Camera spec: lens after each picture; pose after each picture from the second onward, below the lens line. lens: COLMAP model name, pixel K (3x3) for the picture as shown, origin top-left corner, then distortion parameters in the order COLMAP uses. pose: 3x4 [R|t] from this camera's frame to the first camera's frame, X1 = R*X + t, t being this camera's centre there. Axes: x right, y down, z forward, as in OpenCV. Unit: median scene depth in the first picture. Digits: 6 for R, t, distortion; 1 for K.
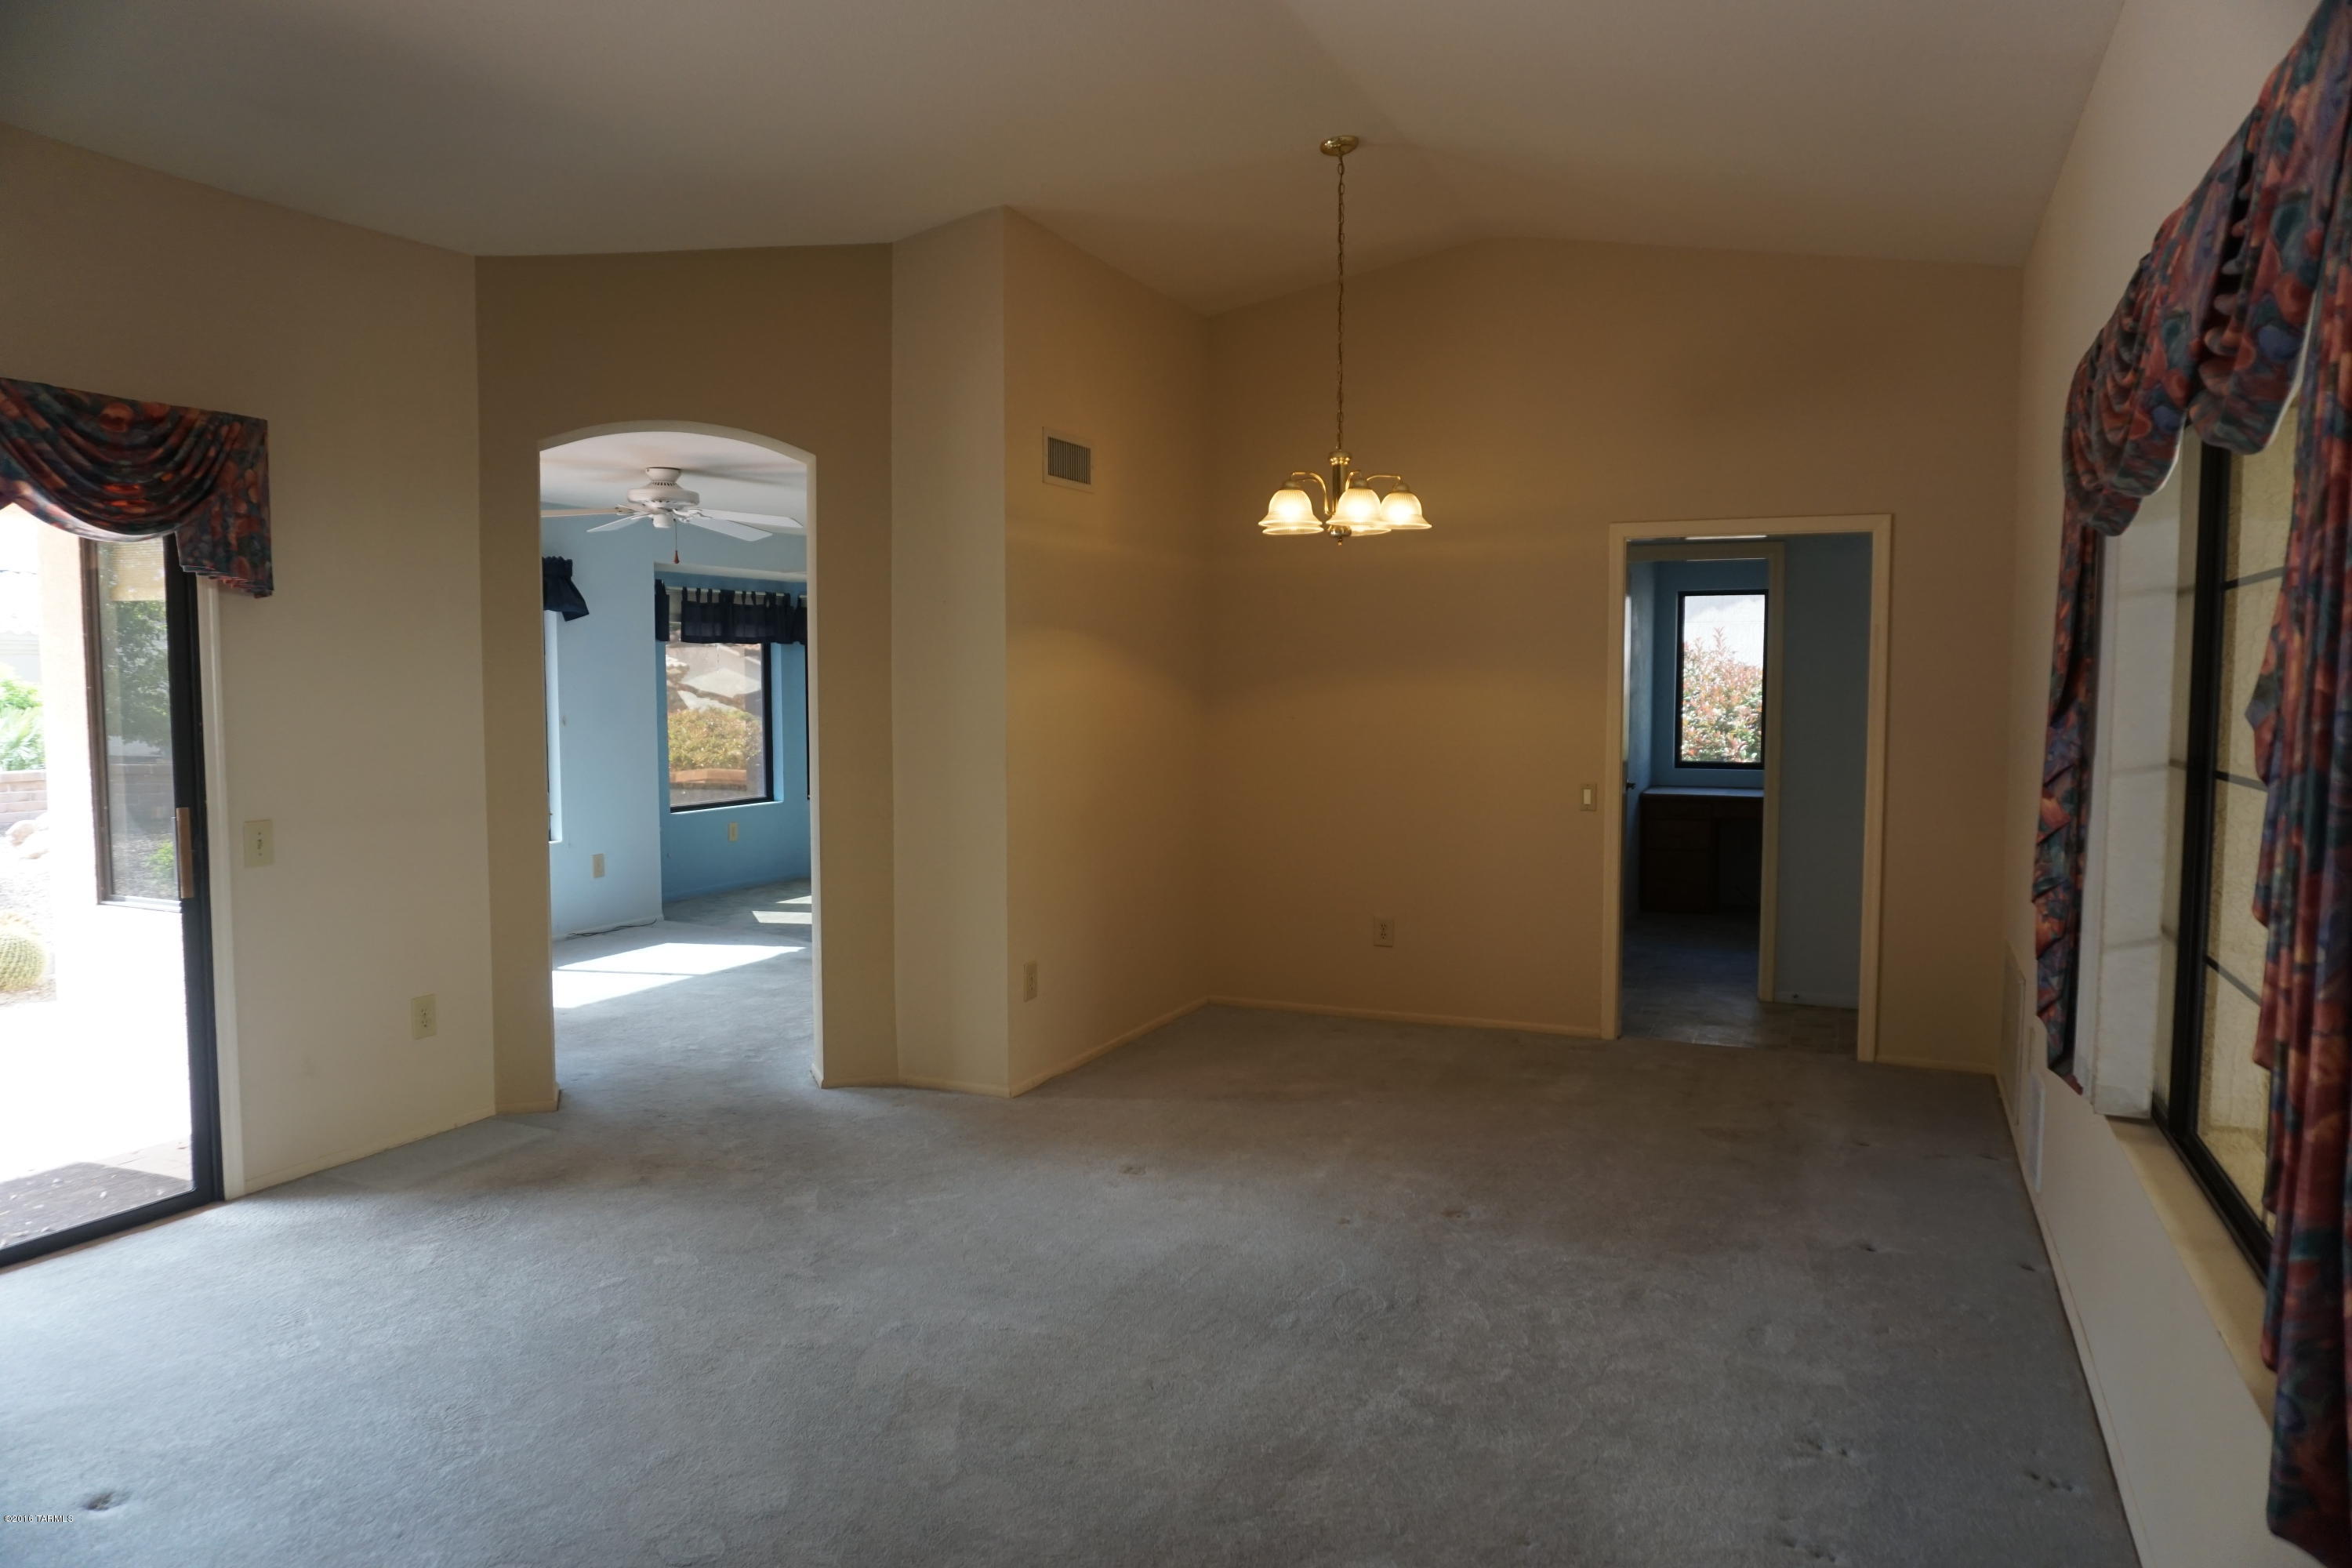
lens RADIAL K [[1567.6, 0, 1167.6], [0, 1567.6, 784.9], [0, 0, 1]] dist [-0.052708, 0.029102]
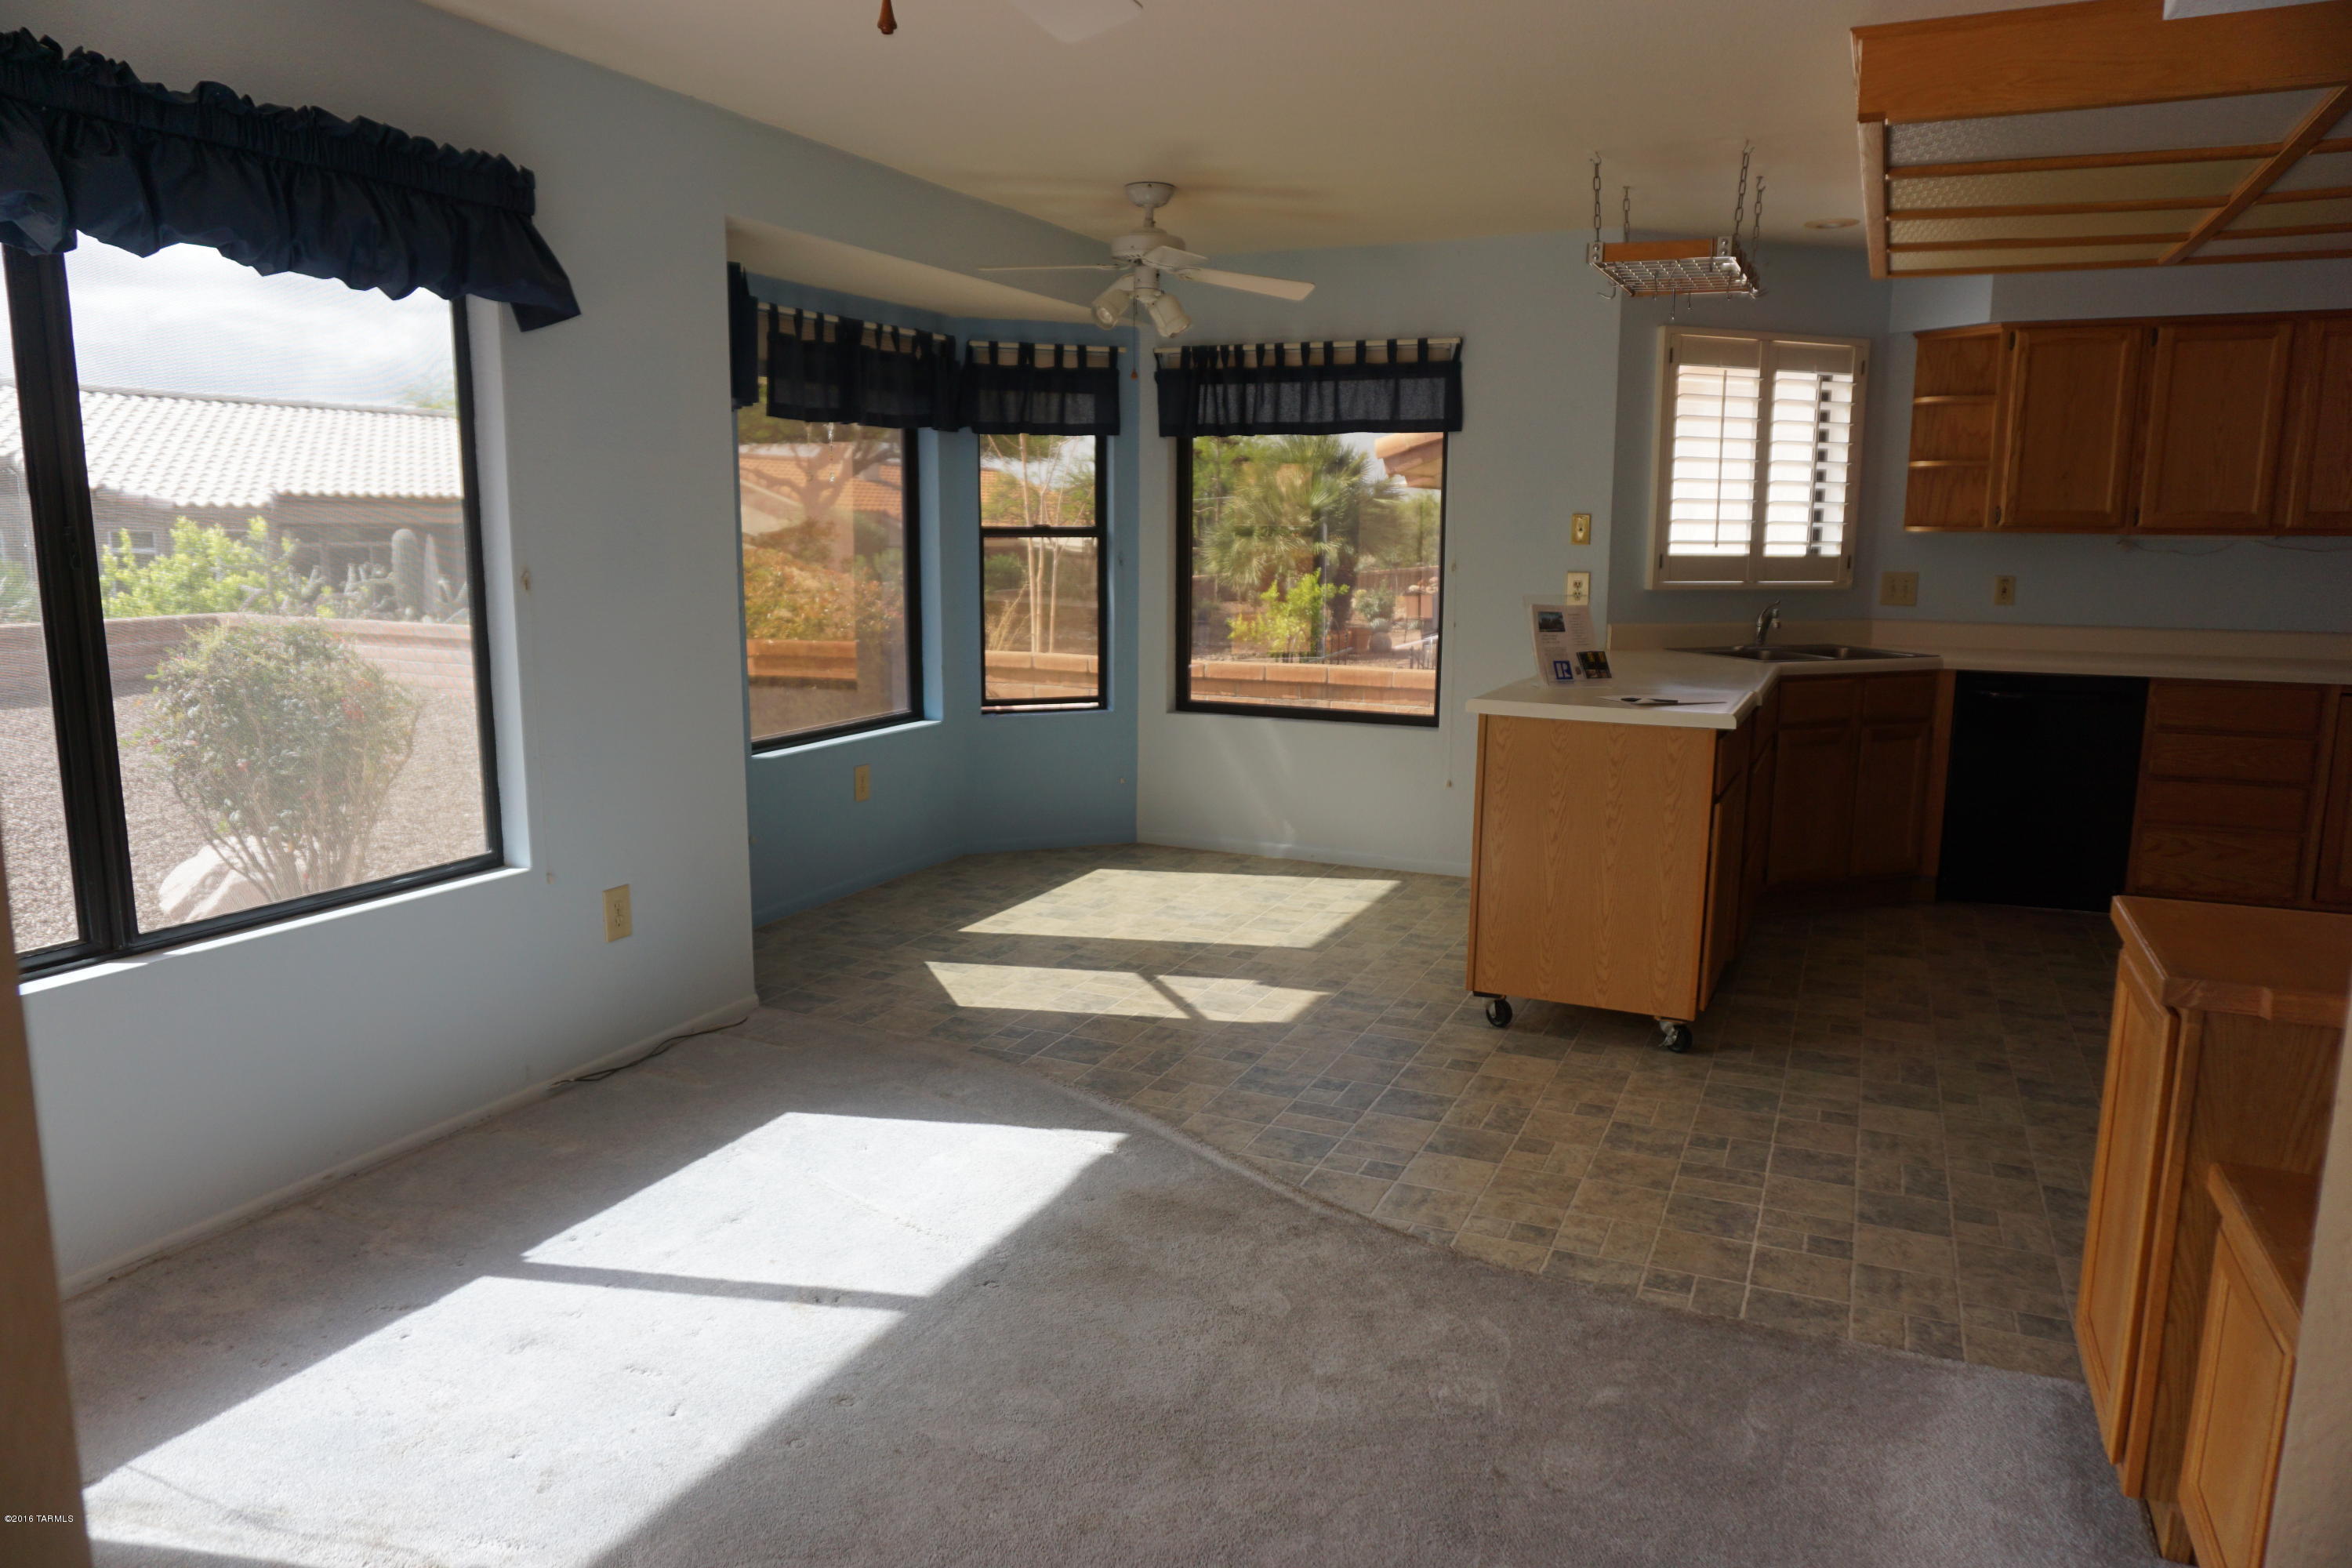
lens RADIAL K [[1567.6, 0, 1188.7], [0, 1567.6, 786.3], [0, 0, 1]] dist [-0.052708, 0.029102]
pose [[0.999824, 0.009013, 0.016475, -0.178546], [-0.010726, 0.994198, 0.107028, -0.028389], [-0.015415, -0.107186, 0.994120, 0.475241]]
